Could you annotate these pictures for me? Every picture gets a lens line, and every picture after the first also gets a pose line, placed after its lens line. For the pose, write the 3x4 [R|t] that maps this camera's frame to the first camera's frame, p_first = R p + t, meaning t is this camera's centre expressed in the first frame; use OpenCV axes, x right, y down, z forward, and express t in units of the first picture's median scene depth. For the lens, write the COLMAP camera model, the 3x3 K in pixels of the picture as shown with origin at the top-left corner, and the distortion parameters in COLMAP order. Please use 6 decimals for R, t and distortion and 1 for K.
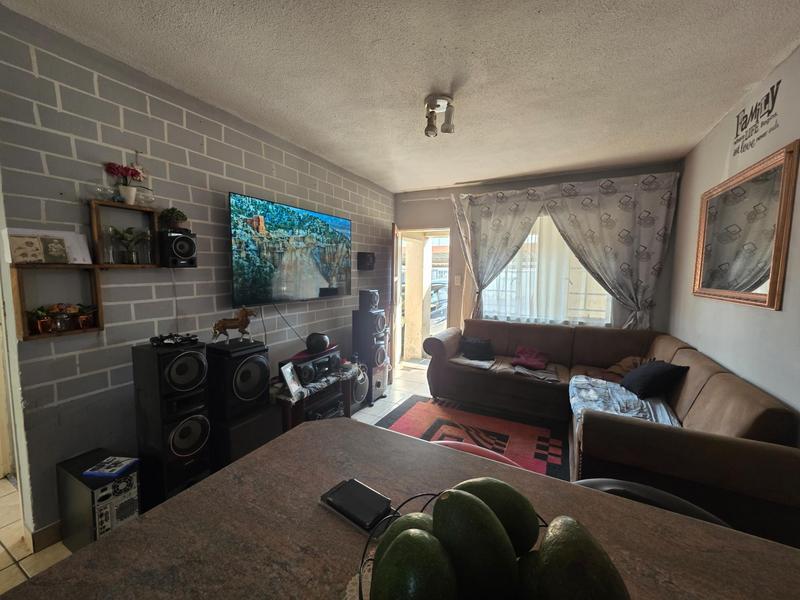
lens RADIAL K [[319.4, 0, 398.7], [0, 319.4, 299.6], [0, 0, 1]] dist [-0.000488, 0.001121]
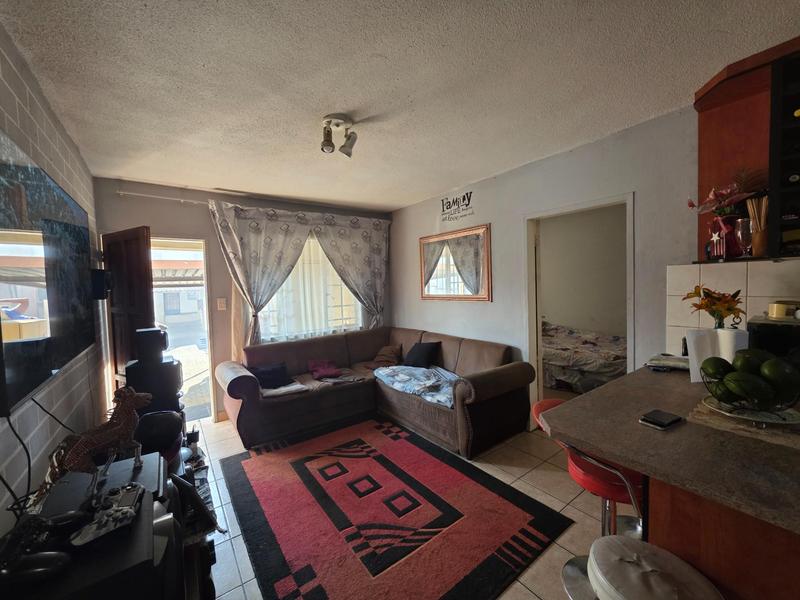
lens RADIAL K [[319.4, 0, 400.2], [0, 319.4, 297.7], [0, 0, 1]] dist [-0.000488, 0.001121]
pose [[0.441174, -0.064697, 0.895086, -0.455210], [0.117484, 0.992978, 0.013867, -0.044247], [-0.889698, 0.099041, 0.445677, 0.282523]]
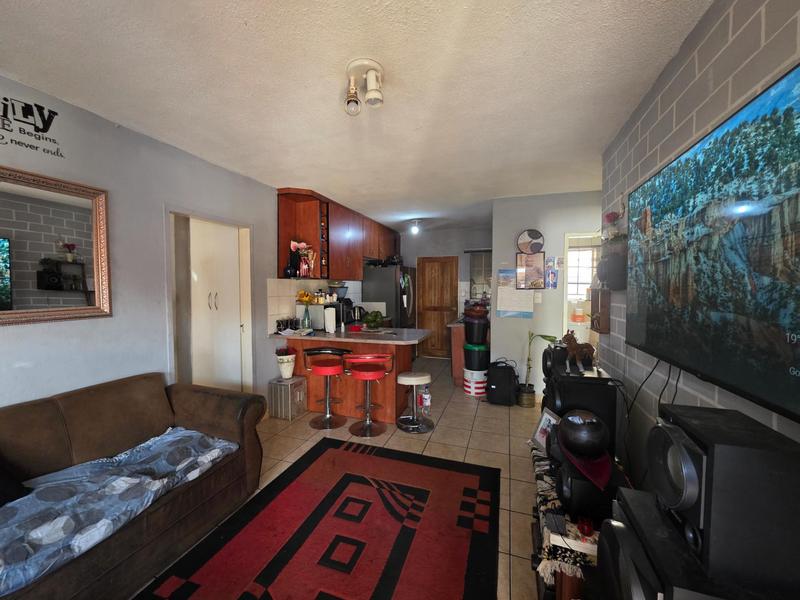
lens RADIAL K [[319.4, 0, 399.6], [0, 319.4, 301.0], [0, 0, 1]] dist [-0.000488, 0.001121]
pose [[-0.988615, -0.005898, -0.150352, 0.098125], [-0.026414, 0.990517, 0.134830, -0.114117], [0.148131, 0.137267, -0.979395, 1.171754]]
